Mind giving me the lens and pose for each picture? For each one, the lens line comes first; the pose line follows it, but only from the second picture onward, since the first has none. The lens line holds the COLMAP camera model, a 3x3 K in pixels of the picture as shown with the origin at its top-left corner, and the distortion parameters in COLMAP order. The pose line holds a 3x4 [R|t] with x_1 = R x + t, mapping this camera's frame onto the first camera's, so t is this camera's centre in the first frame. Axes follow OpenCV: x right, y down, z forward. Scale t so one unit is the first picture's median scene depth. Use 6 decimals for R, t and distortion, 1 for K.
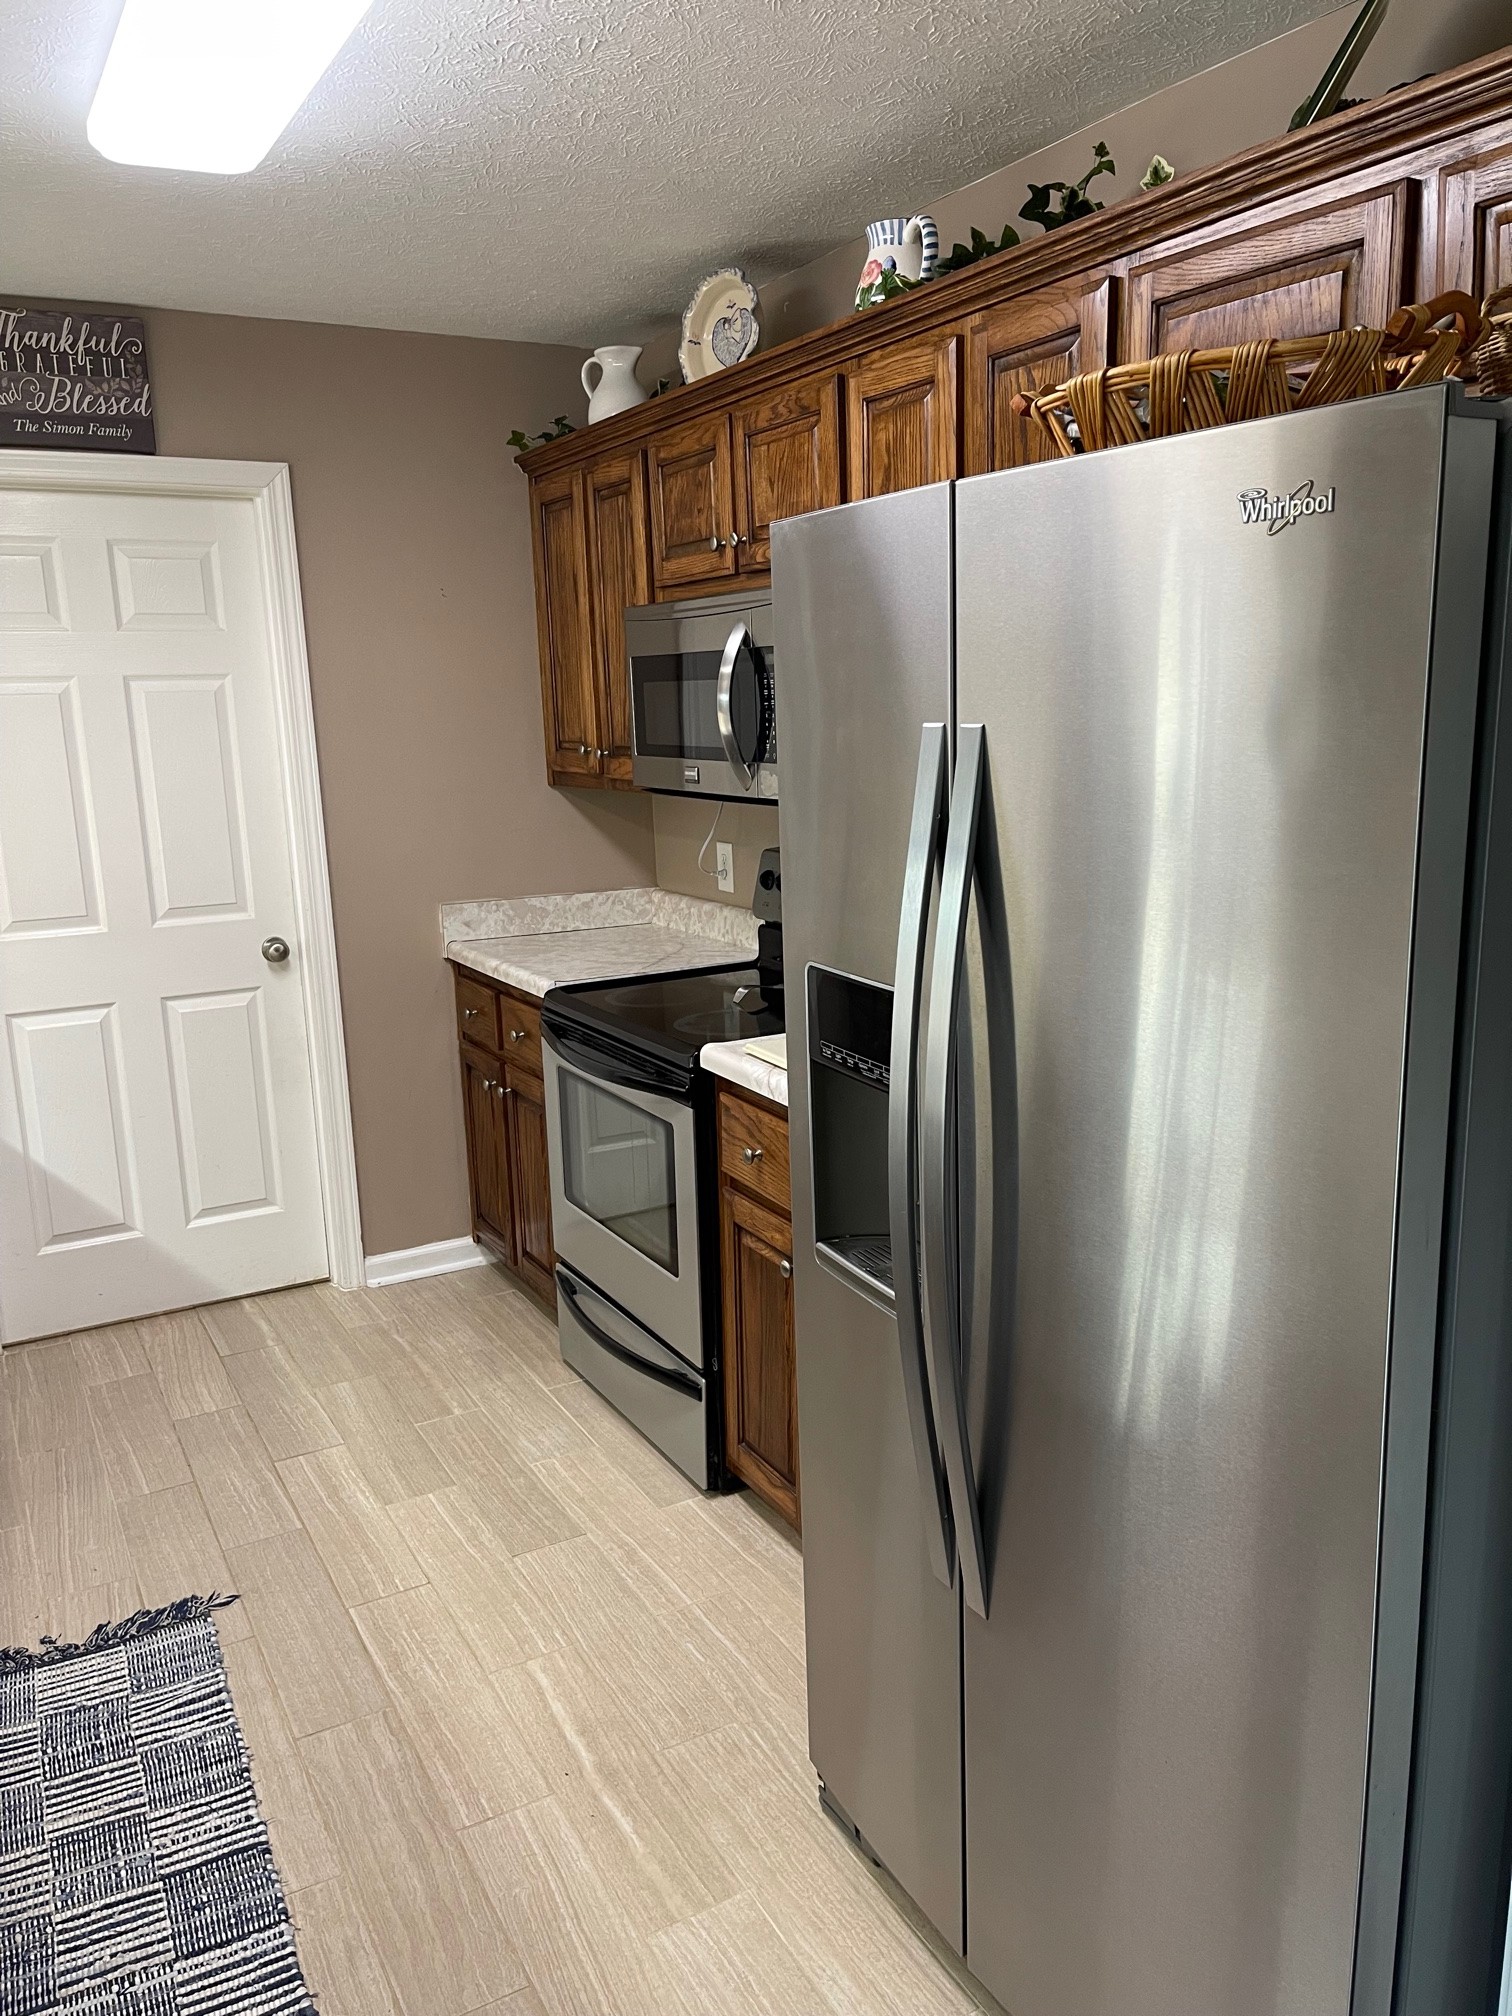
lens RADIAL K [[1514.3, 0, 756.0], [0, 1514.3, 1008.0], [0, 0, 1]] dist [0.053169, -0.098070]
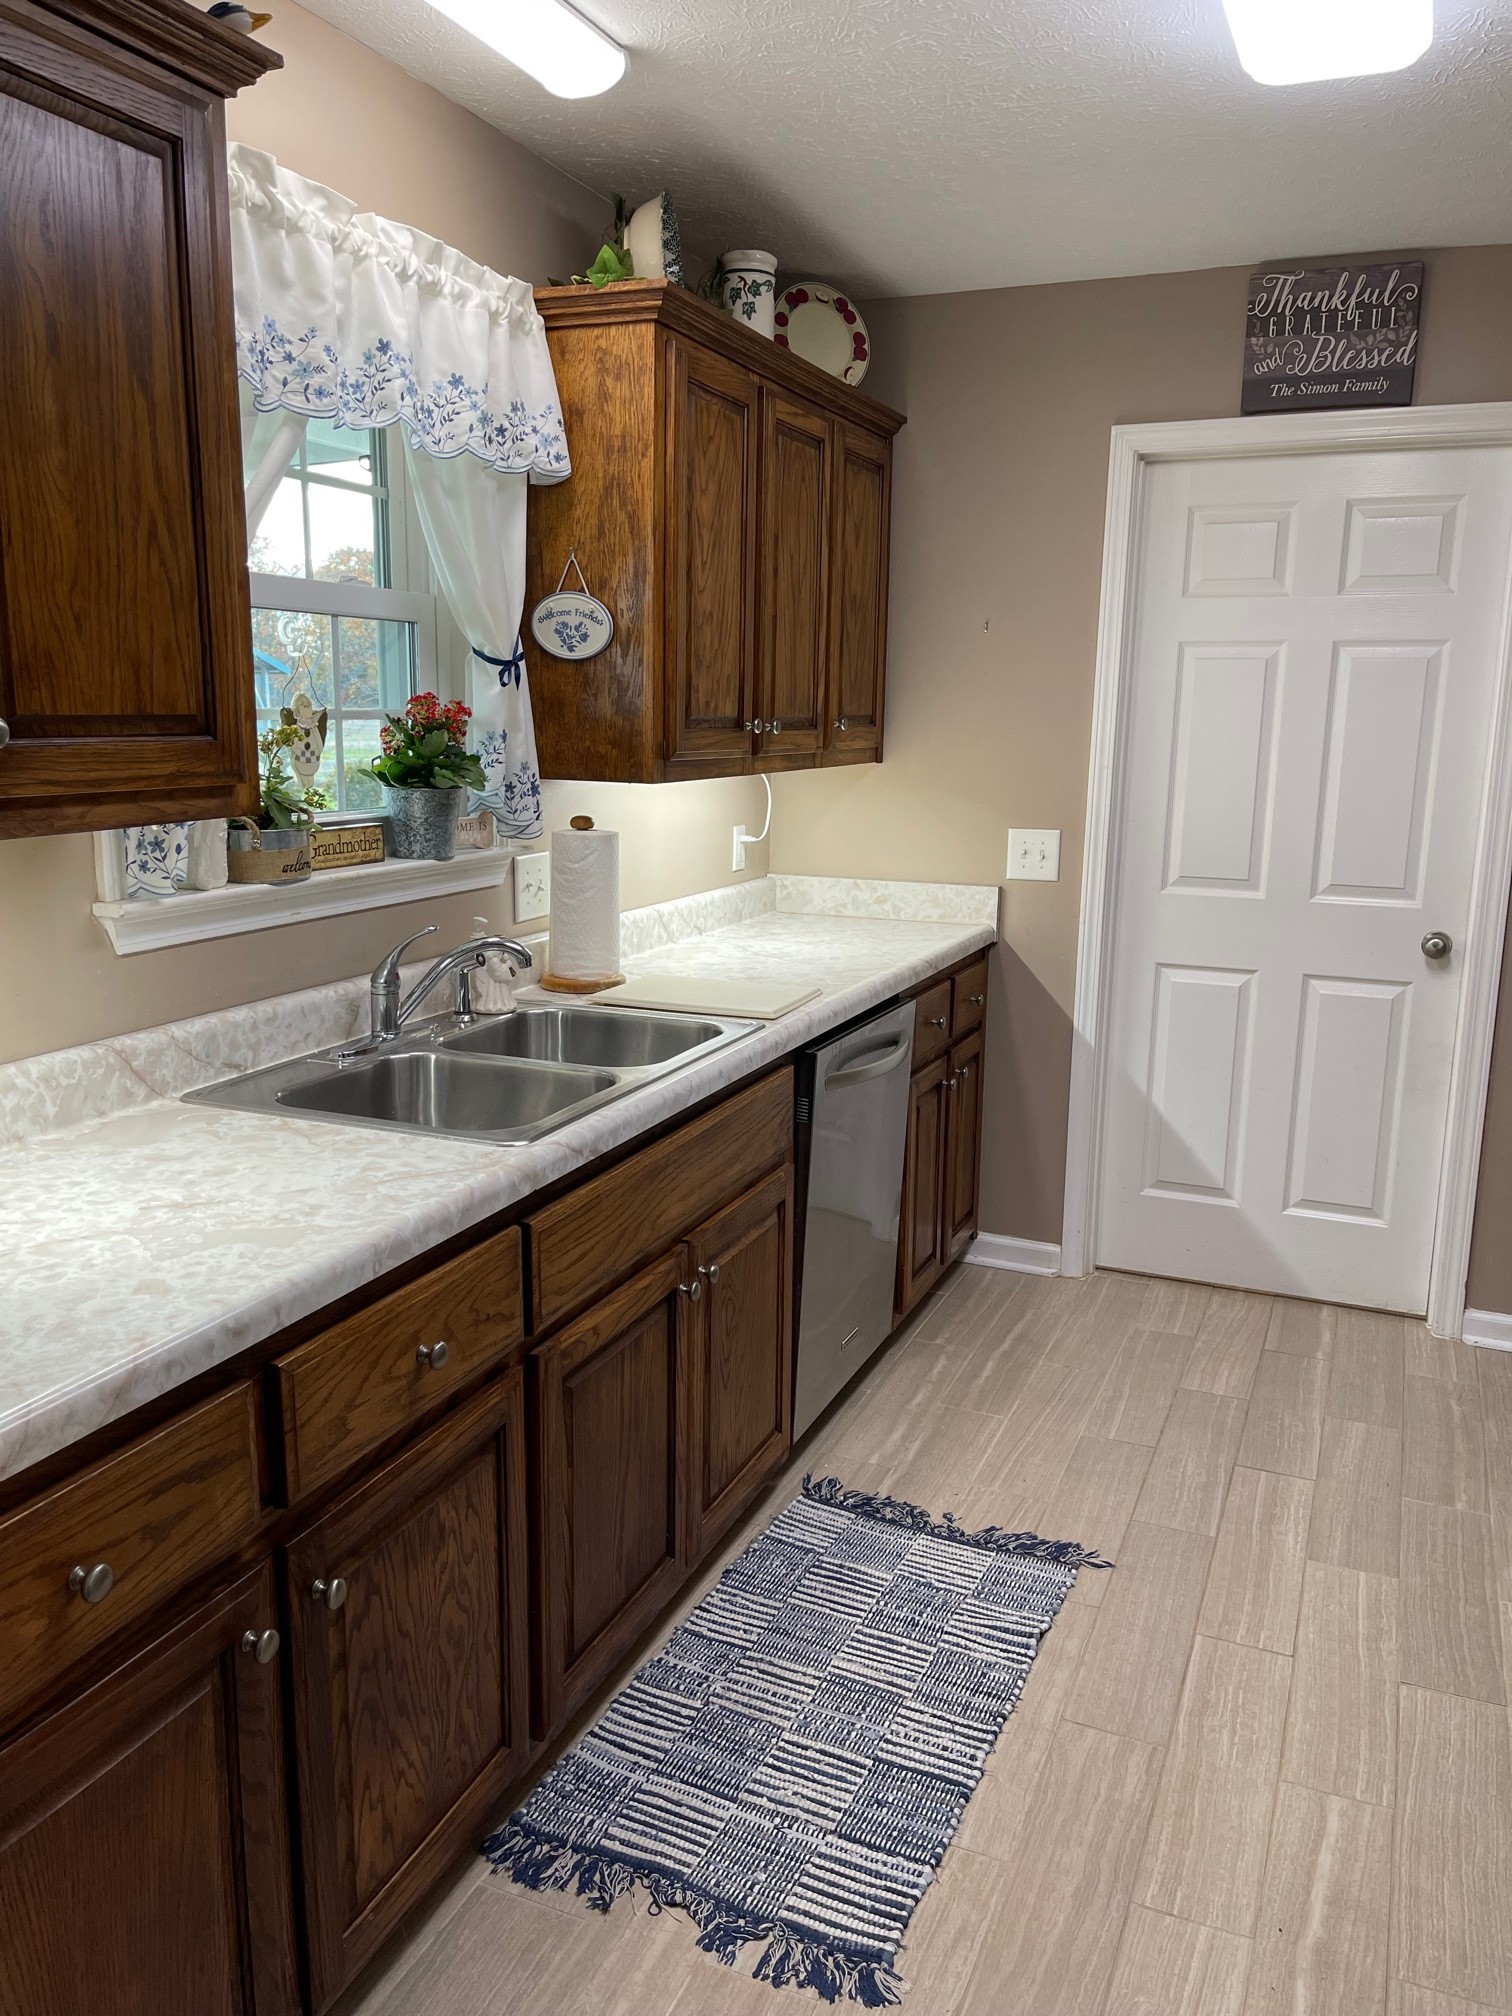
lens RADIAL K [[1499.5, 0, 756.0], [0, 1499.5, 1008.0], [0, 0, 1]] dist [0.029578, -0.048304]
pose [[0.605457, 0.185101, -0.774053, 0.244167], [-0.190776, 0.977978, 0.084643, -0.000373], [0.772674, 0.096423, 0.627437, 0.225940]]
